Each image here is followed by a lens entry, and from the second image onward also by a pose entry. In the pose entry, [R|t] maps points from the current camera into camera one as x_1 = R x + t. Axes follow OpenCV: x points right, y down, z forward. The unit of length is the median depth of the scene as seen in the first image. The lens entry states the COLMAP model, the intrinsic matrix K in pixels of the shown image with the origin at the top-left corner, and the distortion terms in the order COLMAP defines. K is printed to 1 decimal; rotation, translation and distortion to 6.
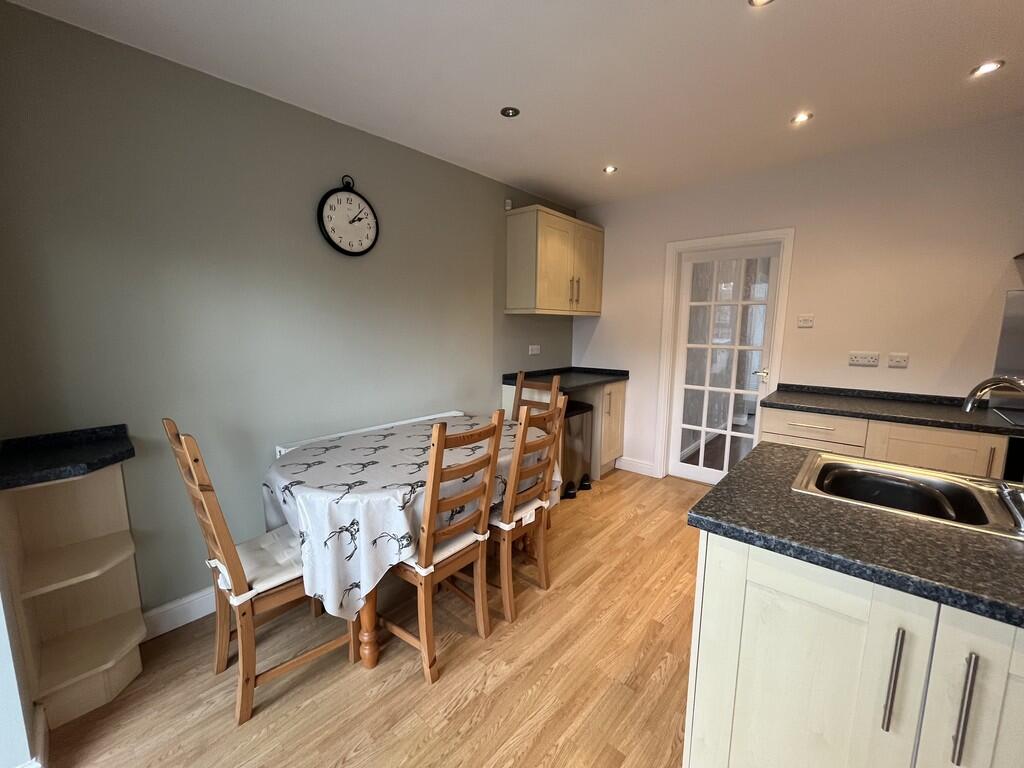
lens RADIAL K [[413.1, 0, 510.7], [0, 413.1, 385.4], [0, 0, 1]] dist [-0.014486, -0.000151]
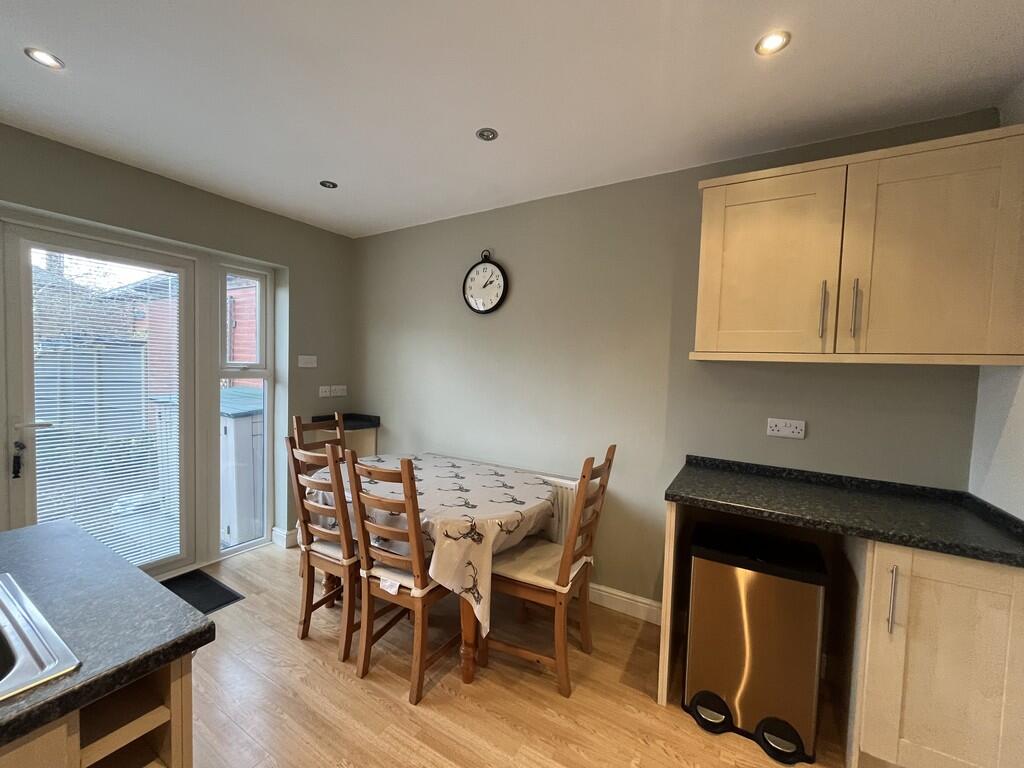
lens RADIAL K [[413.1, 0, 510.4], [0, 413.1, 384.1], [0, 0, 1]] dist [-0.014486, -0.000151]
pose [[0.184321, 0.044044, -0.981879, 0.809943], [-0.171664, 0.985083, 0.011963, -0.139234], [0.967759, 0.166348, 0.189132, 0.872680]]
